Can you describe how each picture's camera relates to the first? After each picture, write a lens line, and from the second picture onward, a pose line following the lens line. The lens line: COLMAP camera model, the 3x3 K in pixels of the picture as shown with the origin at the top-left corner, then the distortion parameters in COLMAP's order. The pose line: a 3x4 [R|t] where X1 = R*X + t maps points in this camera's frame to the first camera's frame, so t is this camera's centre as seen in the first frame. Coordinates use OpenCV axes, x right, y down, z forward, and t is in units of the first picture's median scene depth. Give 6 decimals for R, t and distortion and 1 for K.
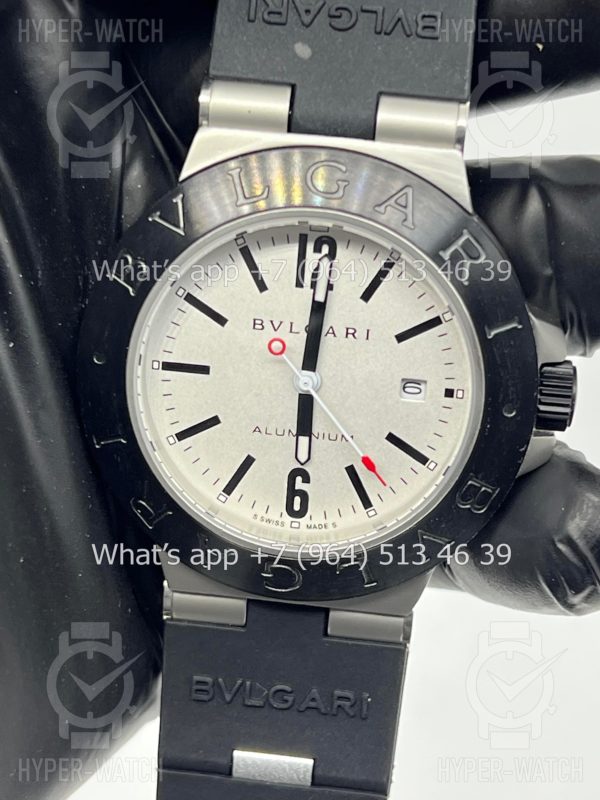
lens RADIAL K [[1901.9, 0, 300.0], [0, 1901.9, 400.0], [0, 0, 1]] dist [0.262093, -0.961131]
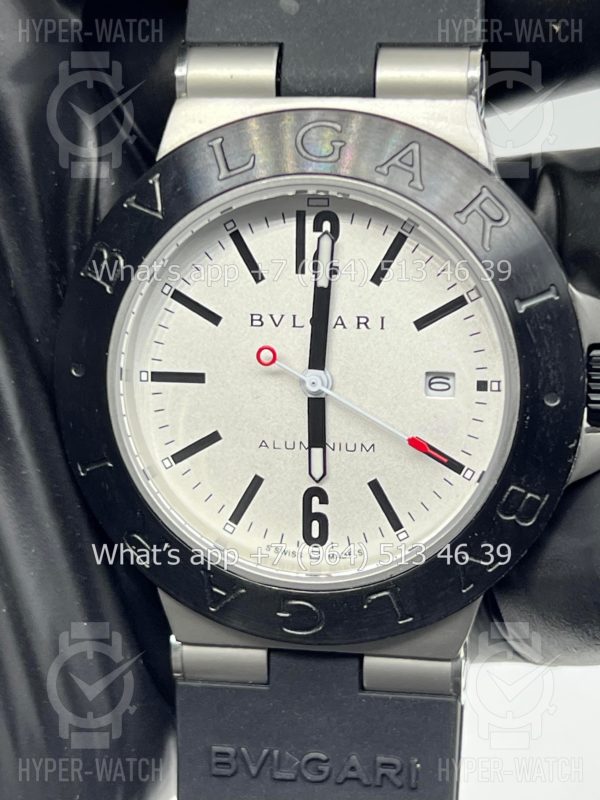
lens RADIAL K [[1901.9, 0, 300.0], [0, 1901.9, 400.0], [0, 0, 1]] dist [0.262093, -0.961131]
pose [[0.993043, -0.058476, -0.102209, 0.084298], [0.045553, 0.991175, -0.124487, 0.105185], [0.108586, 0.118965, 0.986943, 0.150188]]
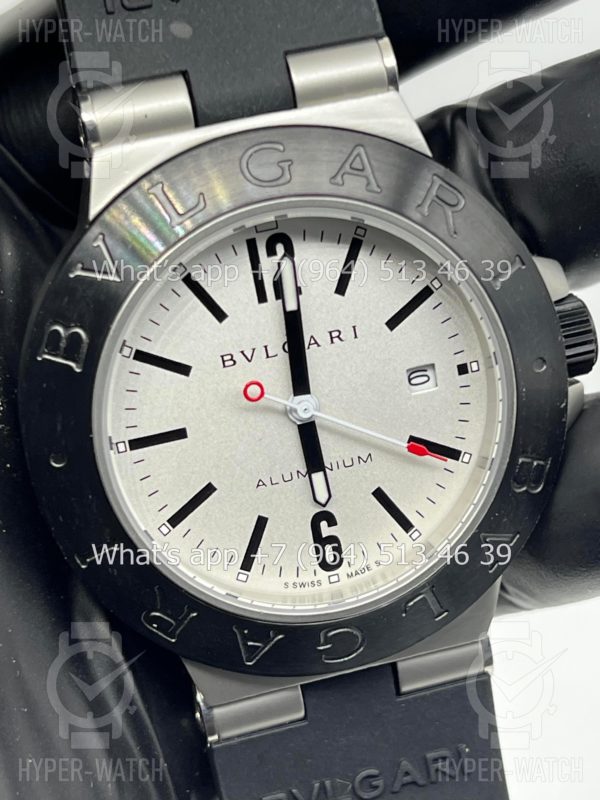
lens RADIAL K [[1901.9, 0, 300.0], [0, 1901.9, 400.0], [0, 0, 1]] dist [0.262093, -0.961131]
pose [[0.923538, -0.307249, 0.229509, -0.188361], [0.317657, 0.948164, -0.008914, -0.006117], [-0.214874, 0.081137, 0.973266, 0.188484]]
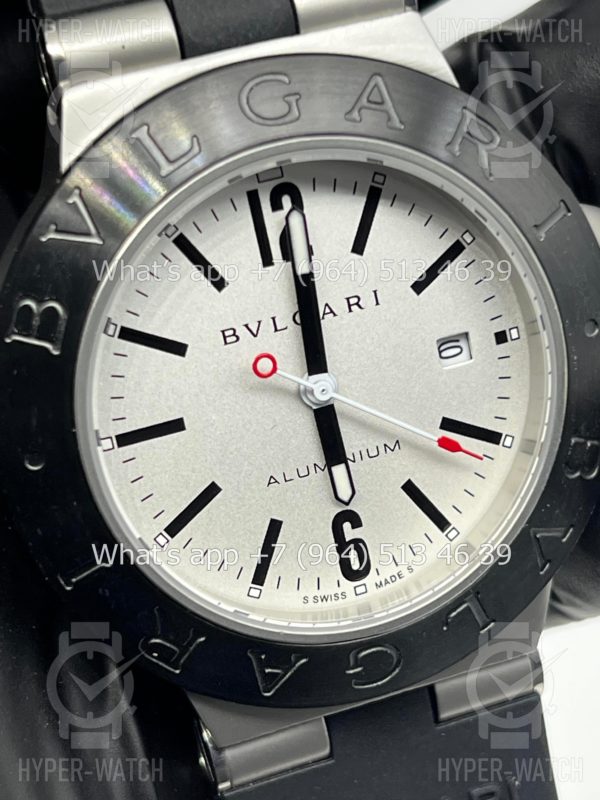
lens RADIAL K [[1901.9, 0, 300.0], [0, 1901.9, 400.0], [0, 0, 1]] dist [0.262093, -0.961131]
pose [[0.894572, -0.340900, 0.289013, -0.209008], [0.356979, 0.934107, -0.003136, -0.006439], [-0.268900, 0.105977, 0.957320, 0.325997]]
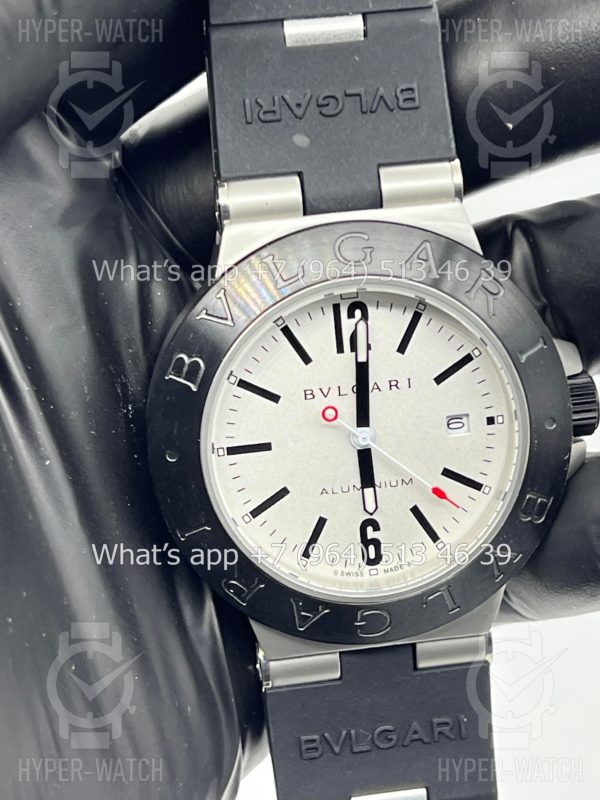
lens RADIAL K [[1901.9, 0, 300.0], [0, 1901.9, 400.0], [0, 0, 1]] dist [0.262093, -0.961131]
pose [[0.962752, -0.201842, 0.179911, -0.221156], [0.212556, 0.976237, -0.042205, 0.007652], [-0.167117, 0.078874, 0.982777, -0.056965]]
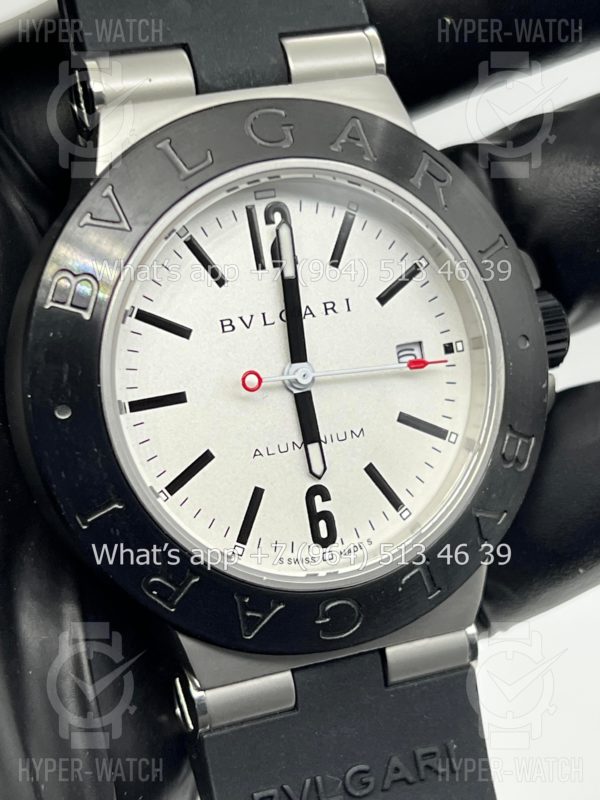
lens RADIAL K [[1901.9, 0, 300.0], [0, 1901.9, 400.0], [0, 0, 1]] dist [0.262093, -0.961131]
pose [[0.869587, -0.248046, 0.426956, -0.355726], [0.335704, 0.931079, -0.142810, 0.119152], [-0.362106, 0.267517, 0.892924, 0.258235]]
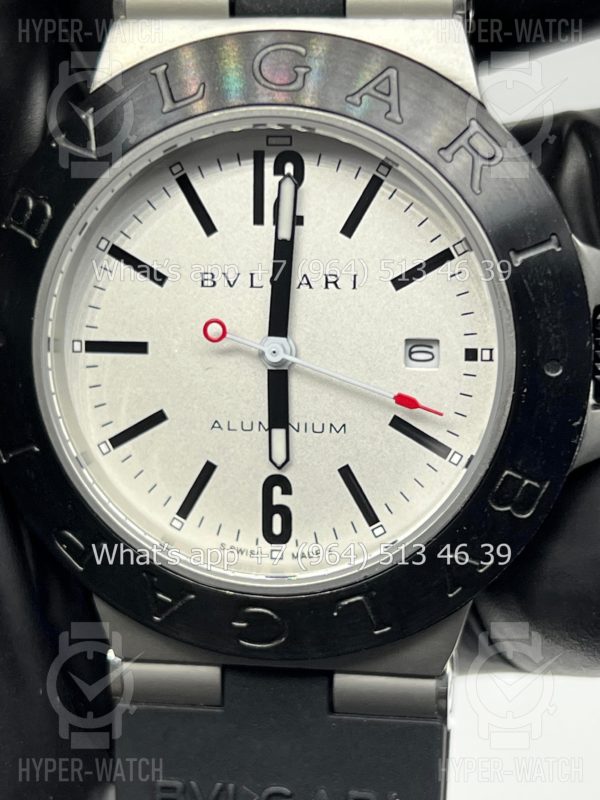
lens RADIAL K [[1901.9, 0, 300.0], [0, 1901.9, 400.0], [0, 0, 1]] dist [0.262093, -0.961131]
pose [[0.993939, -0.061792, -0.090927, 0.078565], [0.048126, 0.988190, -0.145478, 0.116586], [0.098843, 0.140220, 0.985174, 0.277270]]
